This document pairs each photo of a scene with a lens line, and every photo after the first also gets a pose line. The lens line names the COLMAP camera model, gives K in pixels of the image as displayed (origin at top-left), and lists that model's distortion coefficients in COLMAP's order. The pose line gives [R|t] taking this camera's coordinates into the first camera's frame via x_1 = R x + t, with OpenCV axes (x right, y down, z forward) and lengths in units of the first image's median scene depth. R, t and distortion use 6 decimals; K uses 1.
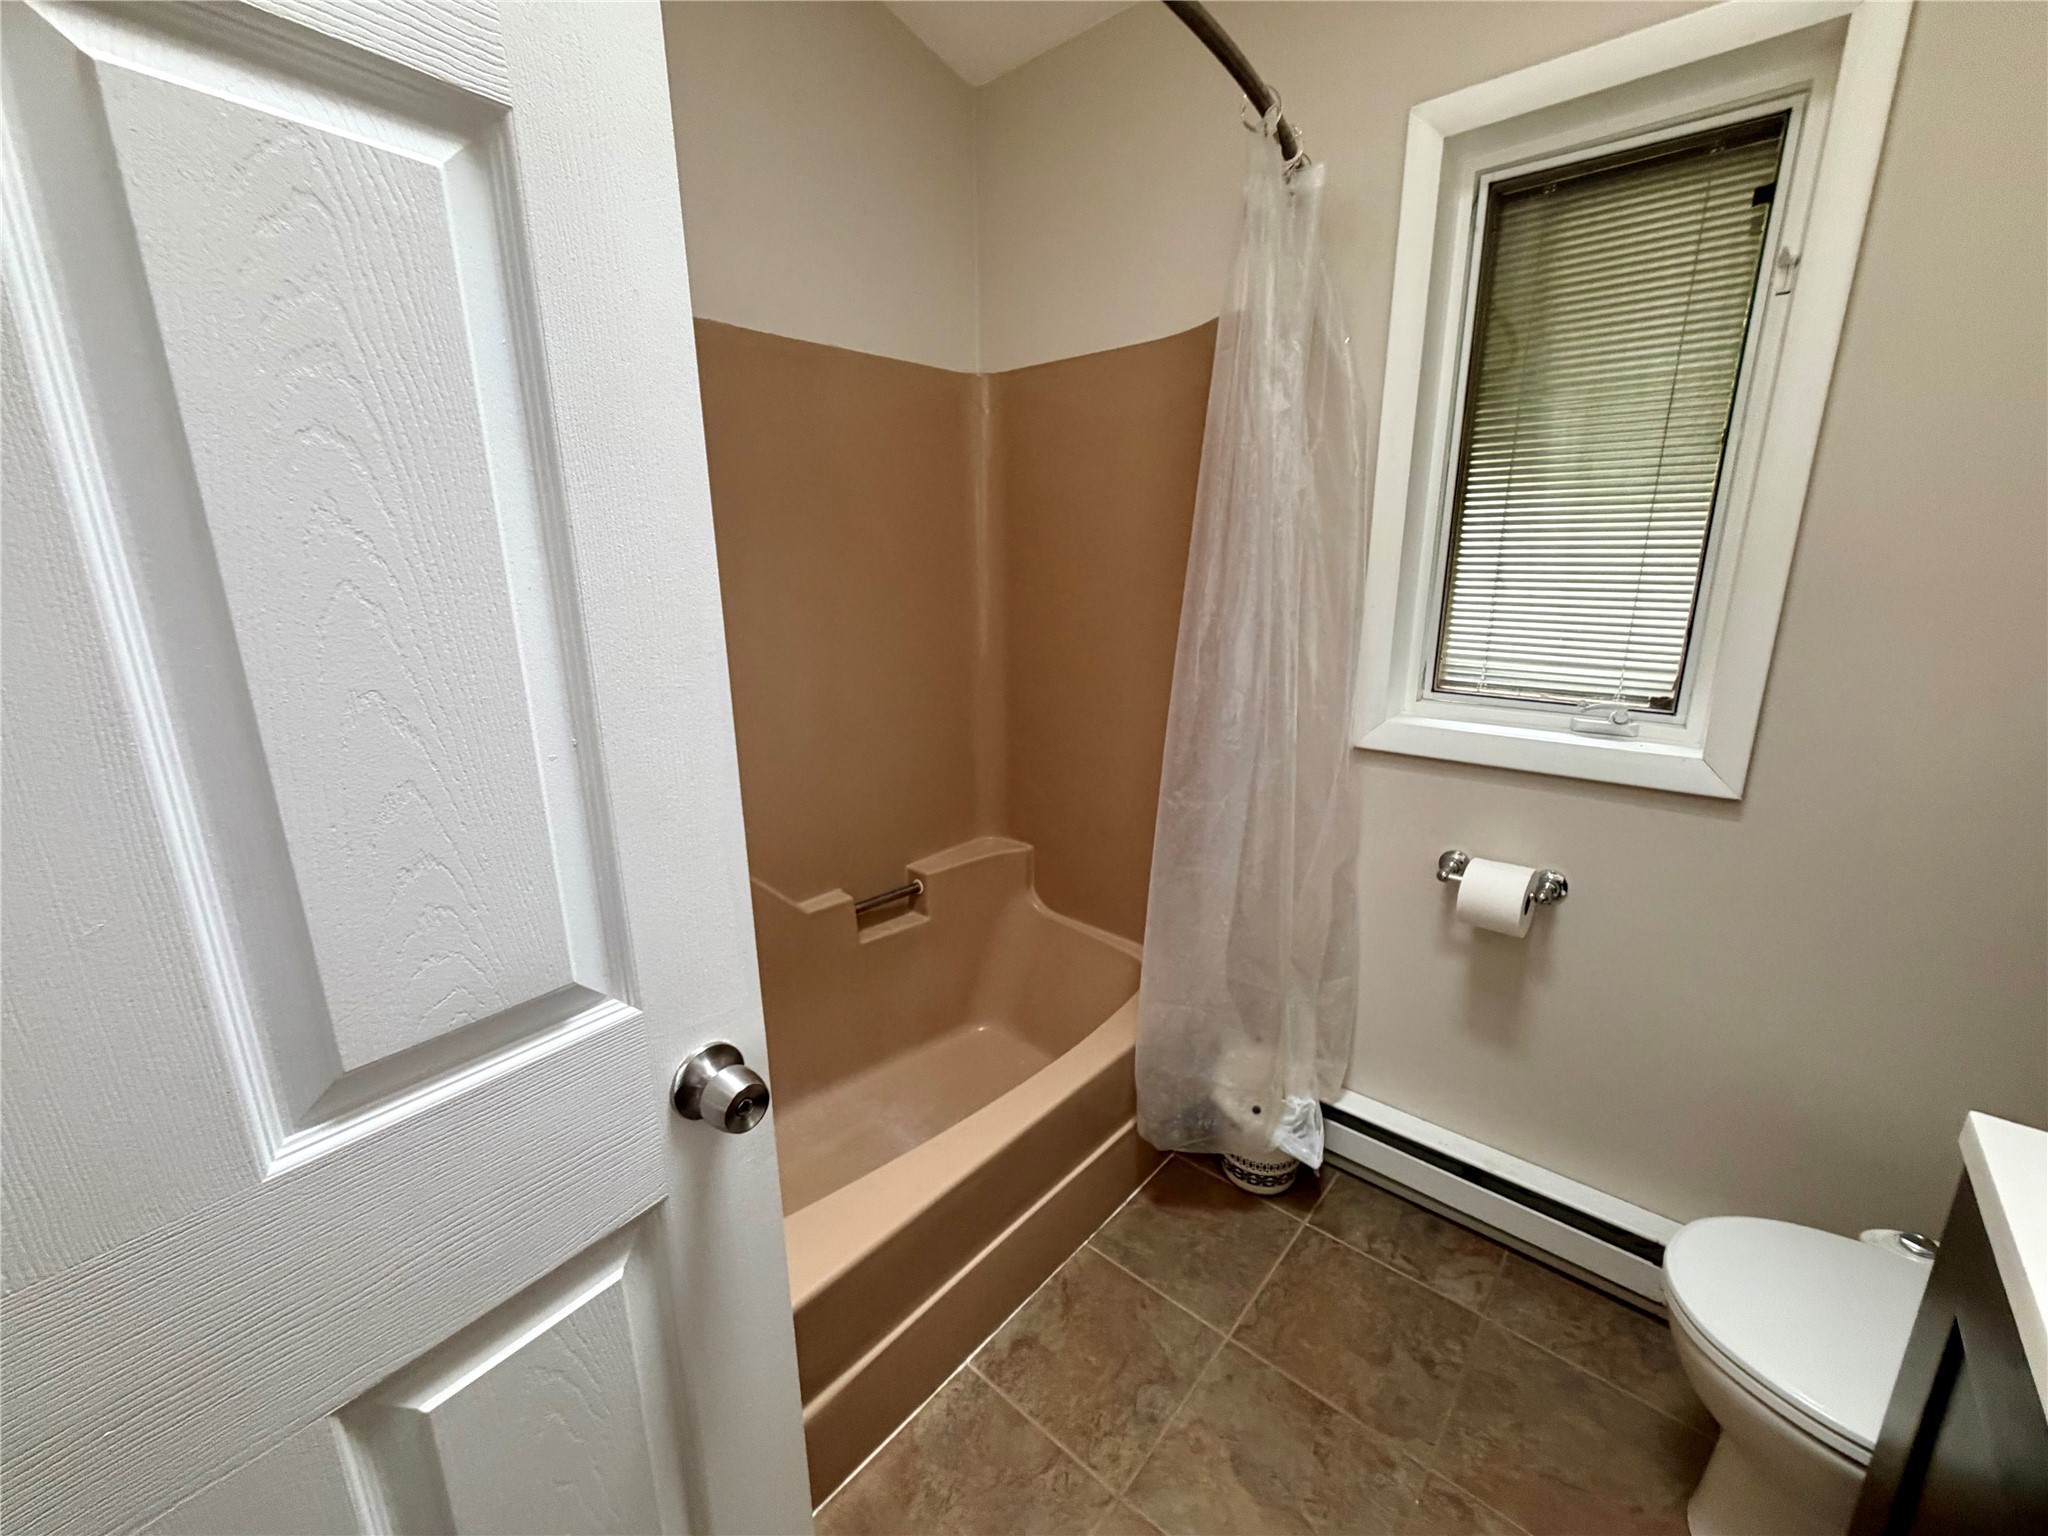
lens RADIAL K [[817.5, 0, 1031.2], [0, 817.5, 767.4], [0, 0, 1]] dist [-0.001755, 0.000280]
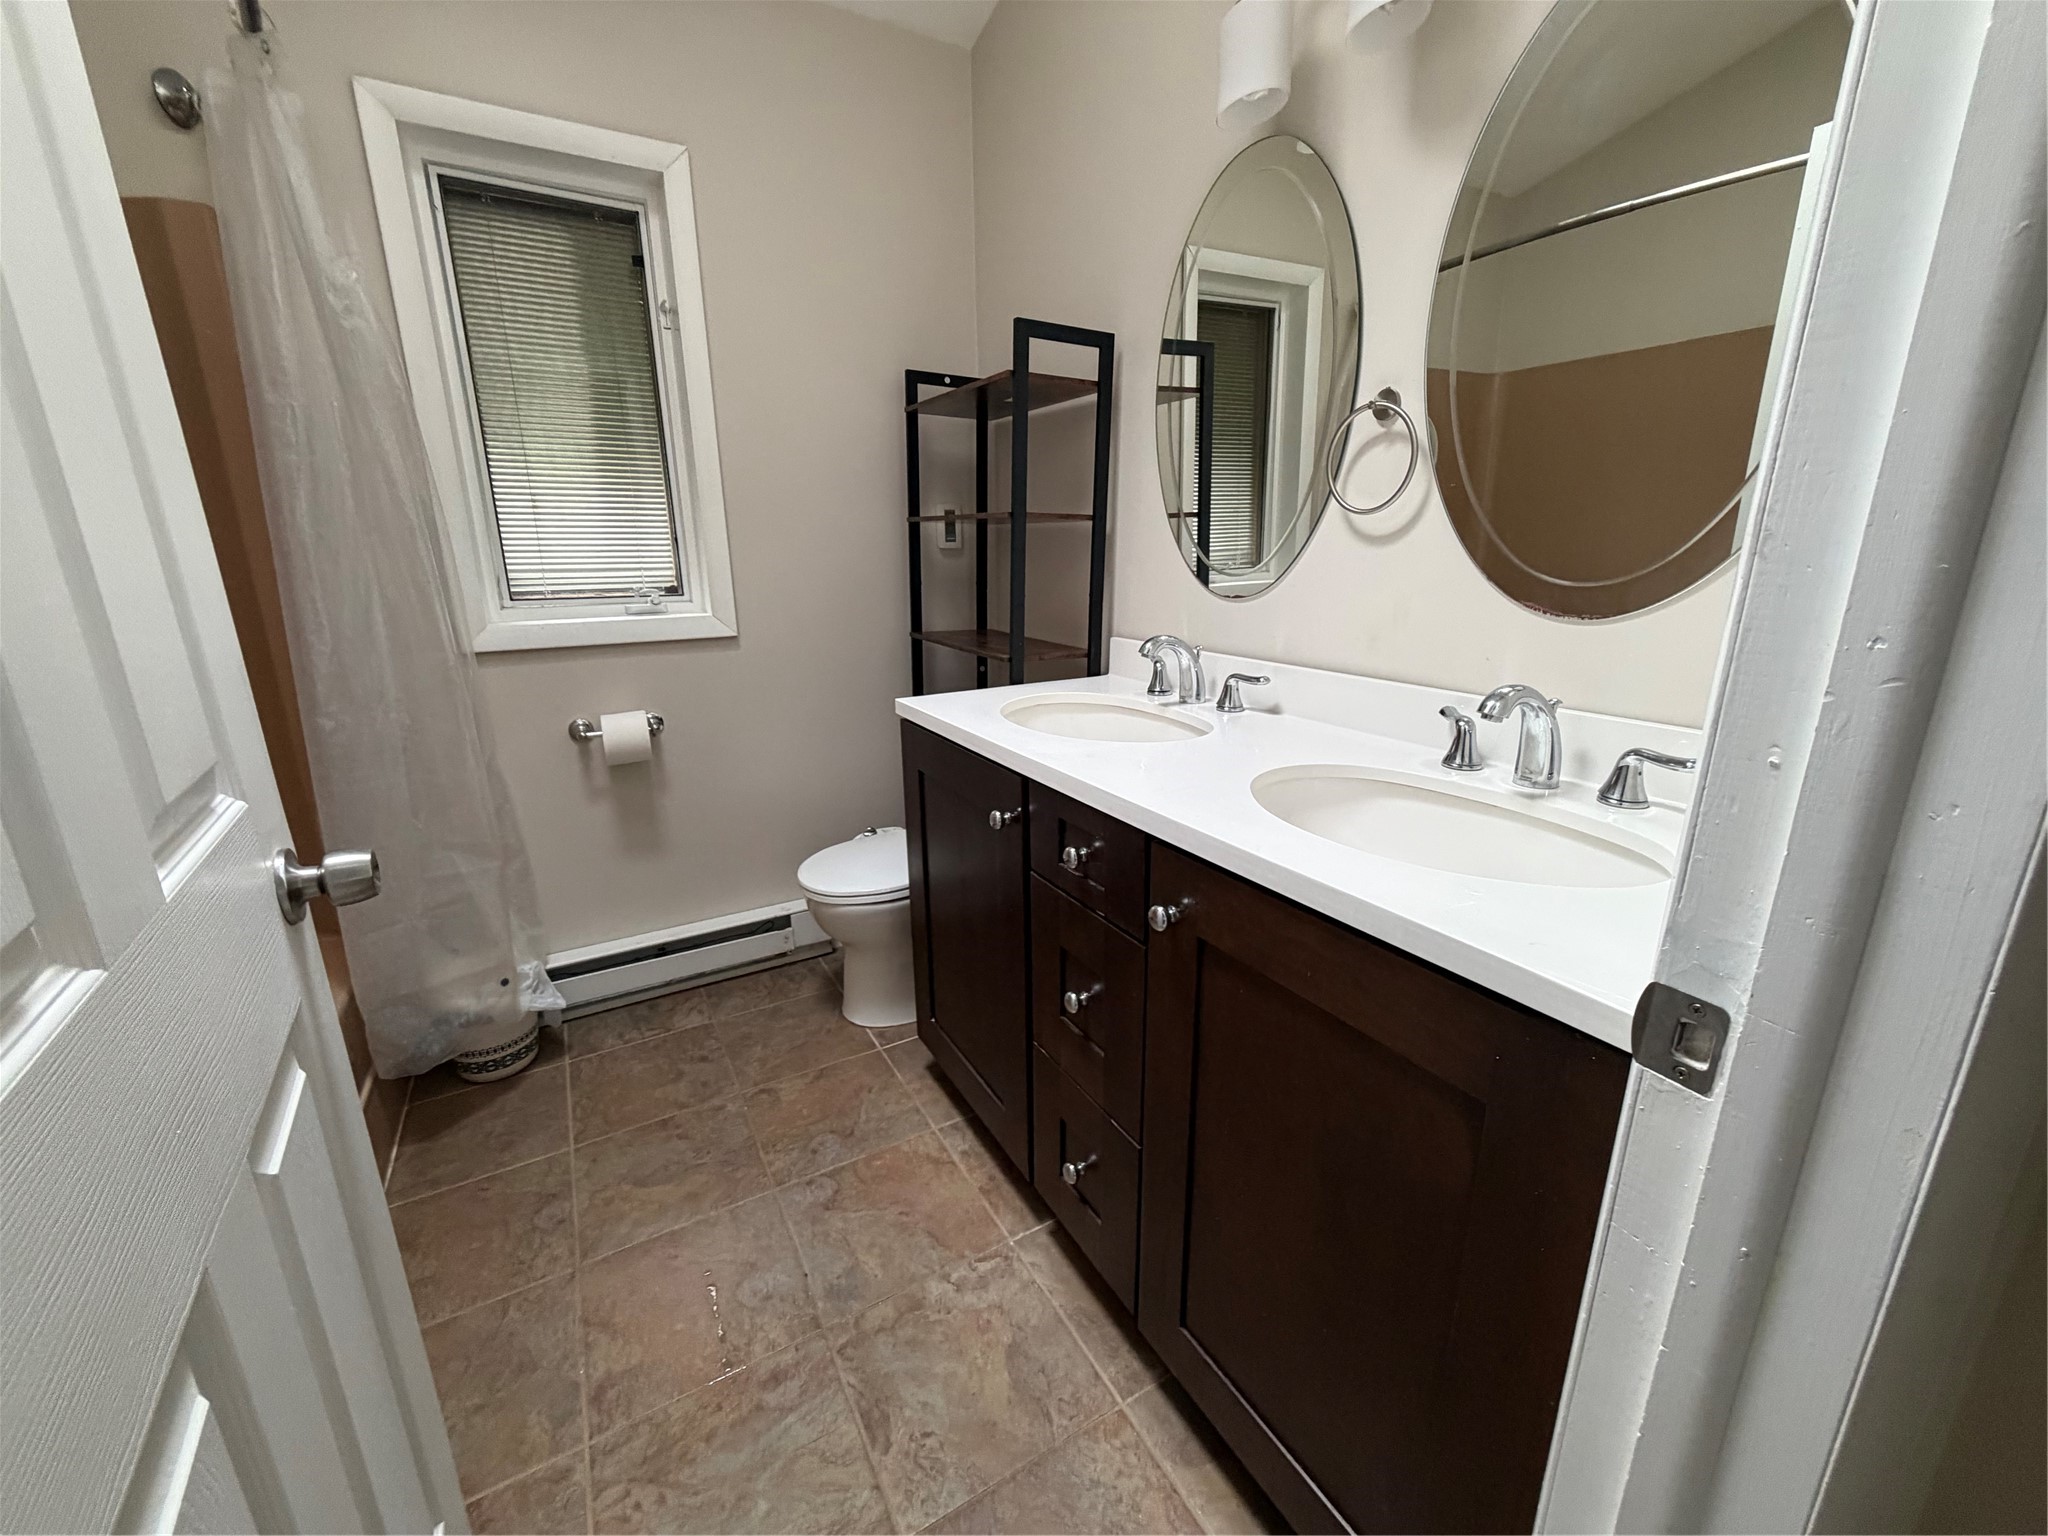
lens RADIAL K [[817.5, 0, 1026.9], [0, 817.5, 766.3], [0, 0, 1]] dist [-0.001755, 0.000280]
pose [[0.332805, -0.244572, 0.910728, -0.469114], [0.240648, 0.955831, 0.168745, 0.136853], [-0.911773, 0.163006, 0.376961, -0.118632]]
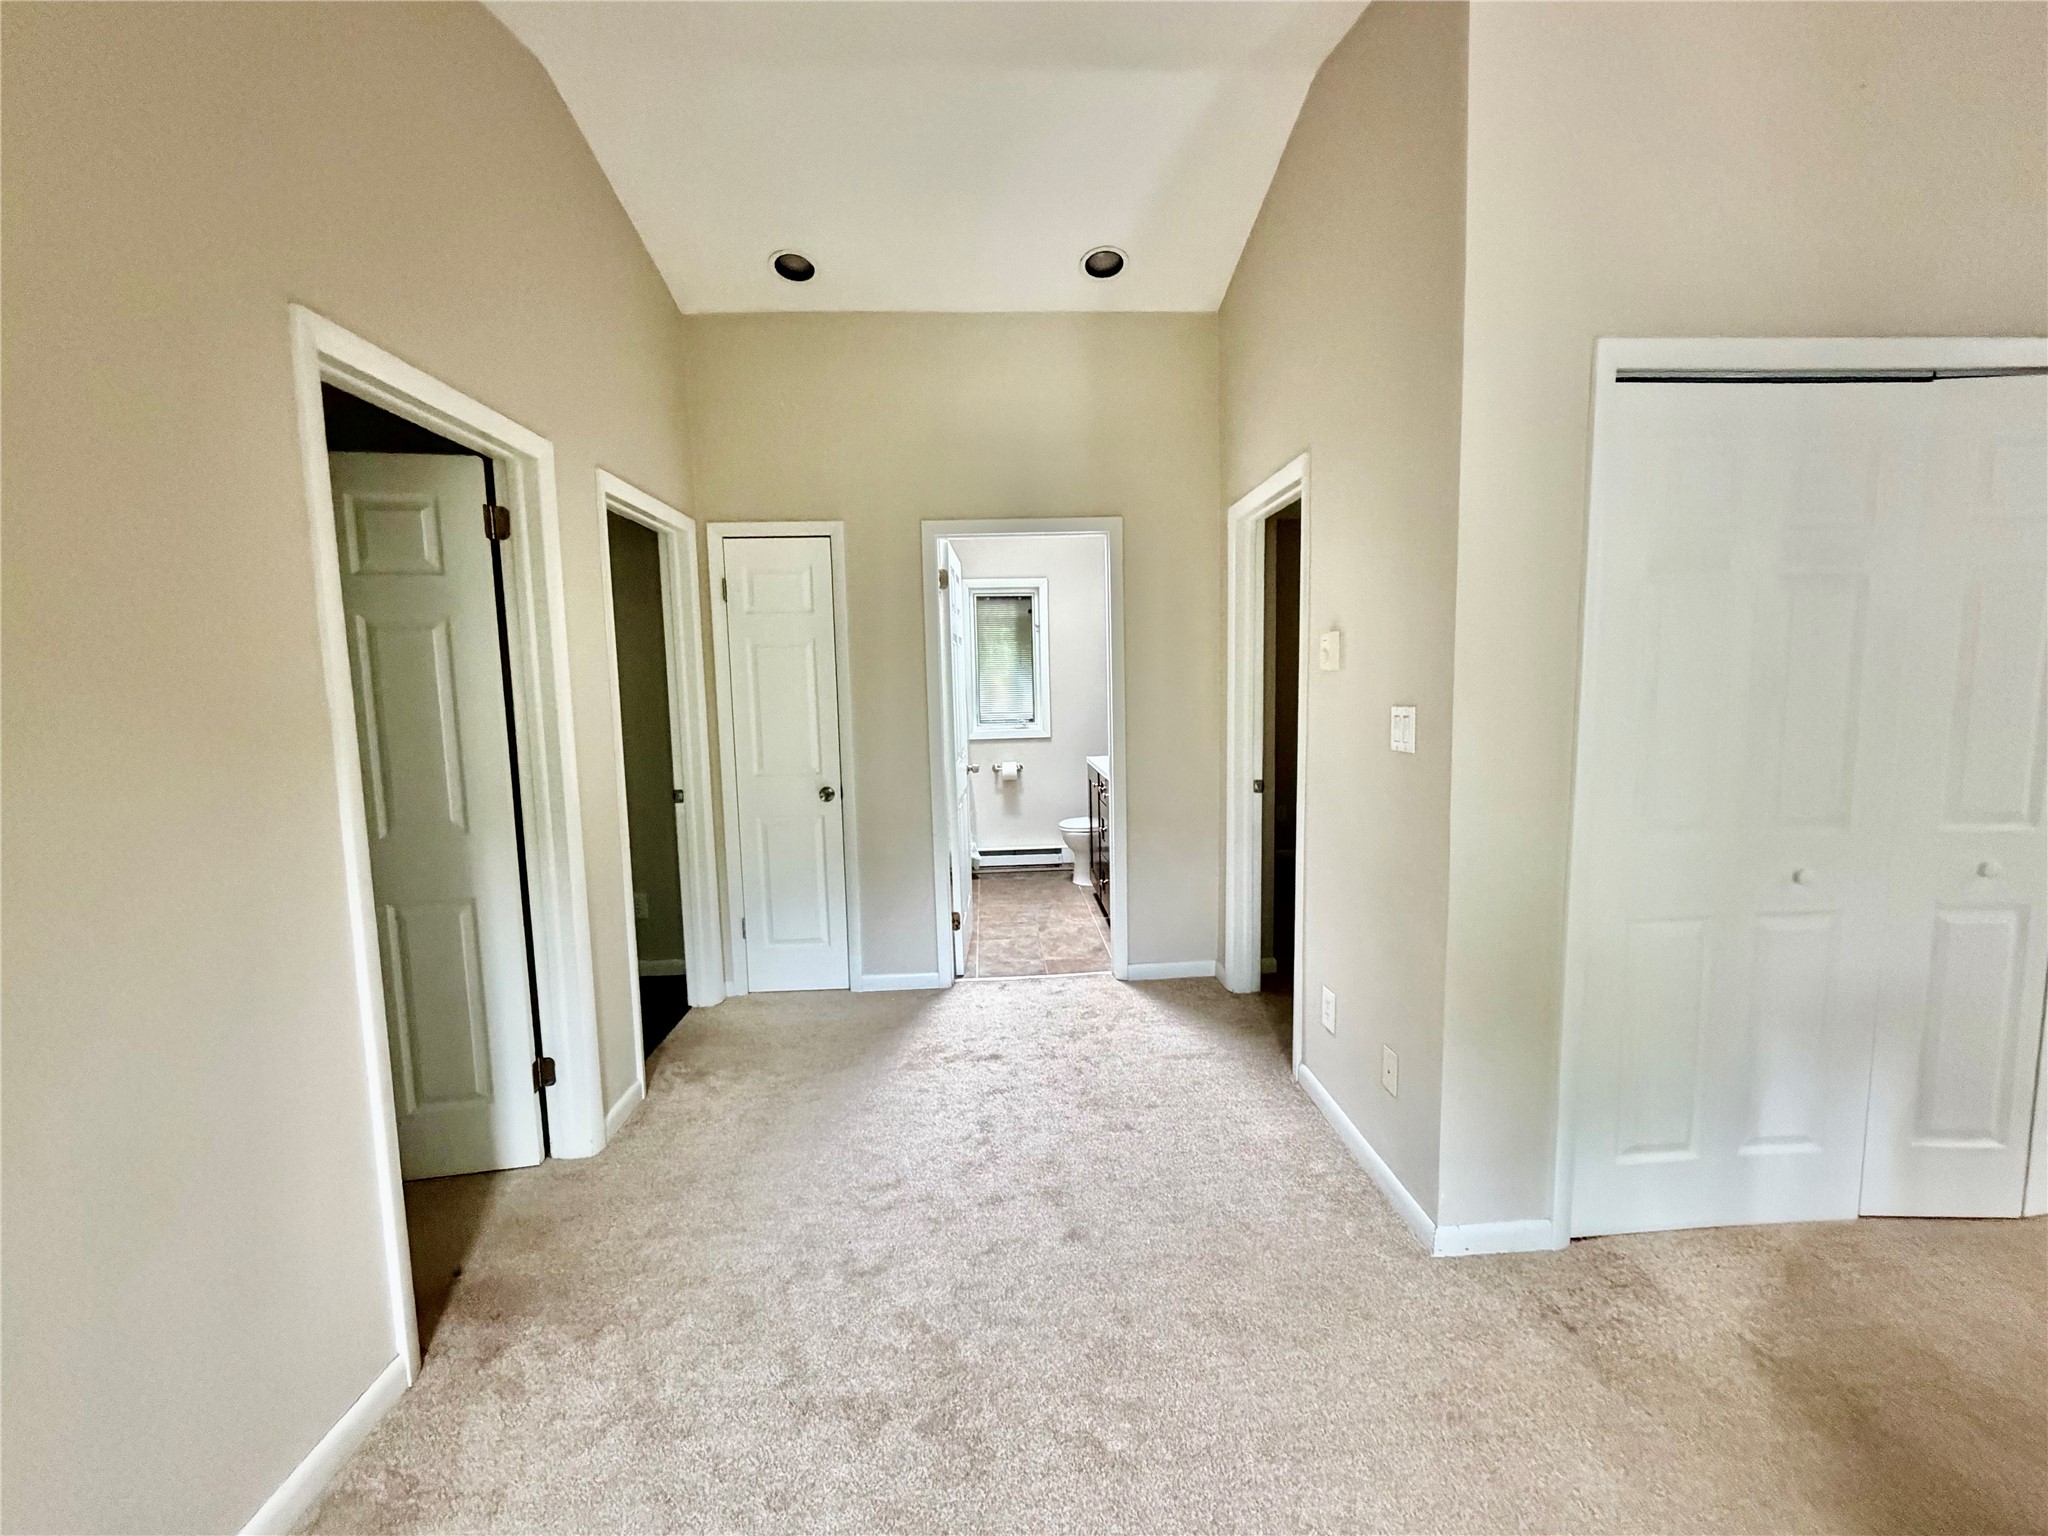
lens RADIAL K [[817.5, 0, 1024.1], [0, 817.5, 759.6], [0, 0, 1]] dist [-0.001755, 0.000280]
pose [[0.724121, -0.088700, 0.683945, -2.079127], [0.189227, 0.979190, -0.073353, 0.411202], [-0.663206, 0.182537, 0.725836, -1.920333]]
